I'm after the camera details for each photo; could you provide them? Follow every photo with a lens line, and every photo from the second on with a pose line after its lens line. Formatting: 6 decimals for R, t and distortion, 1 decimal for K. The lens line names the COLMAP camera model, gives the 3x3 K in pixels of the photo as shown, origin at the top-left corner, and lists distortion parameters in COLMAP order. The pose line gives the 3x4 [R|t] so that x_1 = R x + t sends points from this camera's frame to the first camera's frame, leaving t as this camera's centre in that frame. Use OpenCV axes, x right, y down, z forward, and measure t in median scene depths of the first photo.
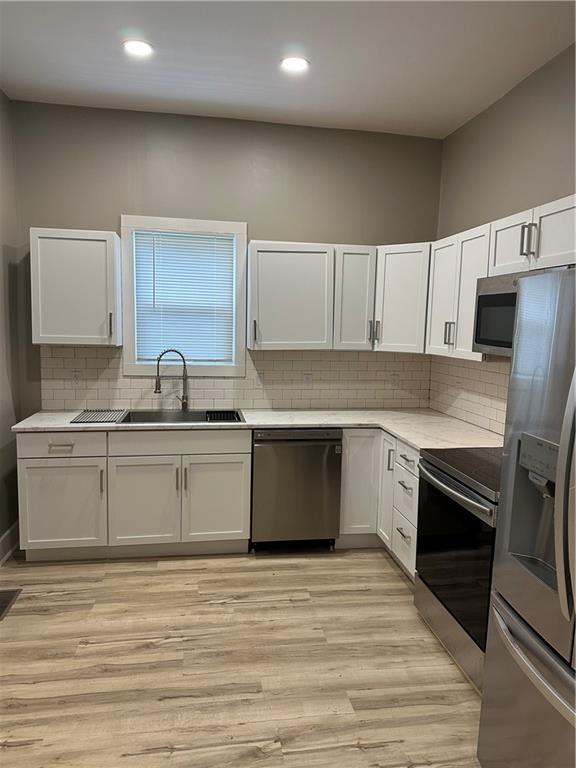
lens RADIAL K [[541.9, 0, 286.8], [0, 541.9, 382.1], [0, 0, 1]] dist [0.055448, -0.019454]
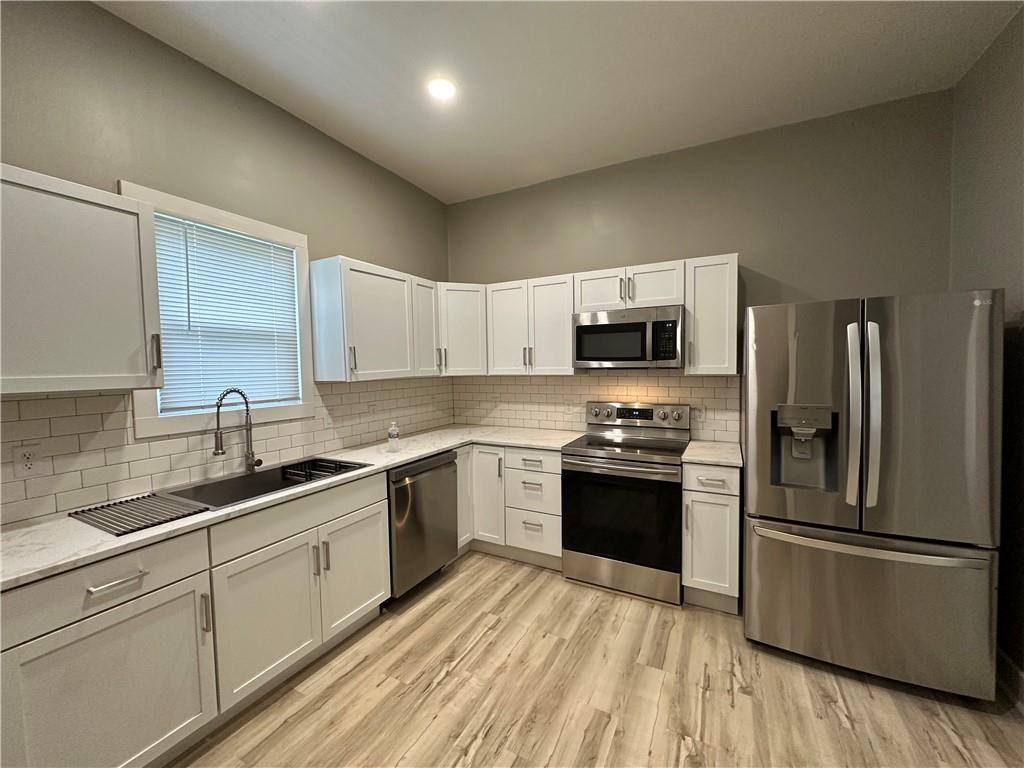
lens RADIAL K [[409.1, 0, 512.1], [0, 409.1, 385.7], [0, 0, 1]] dist [0.009233, -0.000322]
pose [[0.608193, -0.072437, 0.790477, -0.464447], [0.117722, 0.993046, 0.000424, -0.024992], [-0.785011, 0.092799, 0.612491, 0.431232]]
